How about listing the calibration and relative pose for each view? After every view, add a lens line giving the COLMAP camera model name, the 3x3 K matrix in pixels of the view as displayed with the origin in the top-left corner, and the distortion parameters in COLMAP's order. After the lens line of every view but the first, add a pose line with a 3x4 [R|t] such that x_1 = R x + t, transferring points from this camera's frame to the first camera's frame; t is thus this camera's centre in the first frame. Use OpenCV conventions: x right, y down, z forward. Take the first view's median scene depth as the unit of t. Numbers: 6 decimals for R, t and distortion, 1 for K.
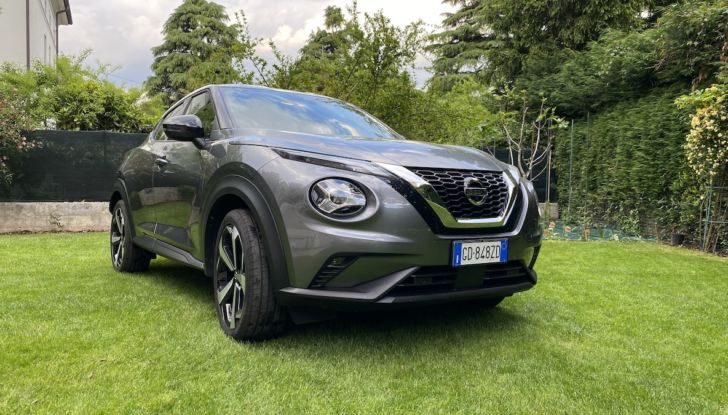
lens RADIAL K [[562.2, 0, 364.0], [0, 562.2, 207.5], [0, 0, 1]] dist [0.002202, 0.002321]
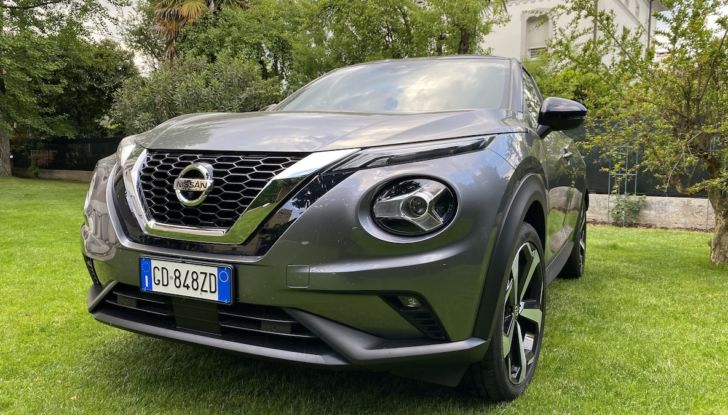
lens RADIAL K [[562.2, 0, 364.0], [0, 562.2, 207.5], [0, 0, 1]] dist [0.002202, 0.002321]
pose [[0.520791, 0.055402, -0.851885, 0.846028], [-0.041443, 0.998356, 0.039592, -0.034853], [0.852678, 0.014686, 0.522231, 0.829314]]
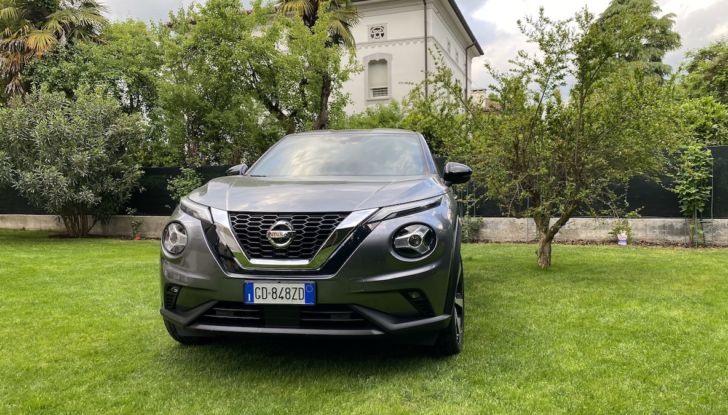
lens RADIAL K [[554.2, 0, 366.9], [0, 554.2, 201.7], [0, 0, 1]] dist [0.024435, -0.010401]
pose [[0.741363, -0.014614, -0.670945, 1.003668], [-0.000709, 0.999745, -0.022559, -0.064632], [0.671104, 0.017200, 0.741164, 0.344411]]
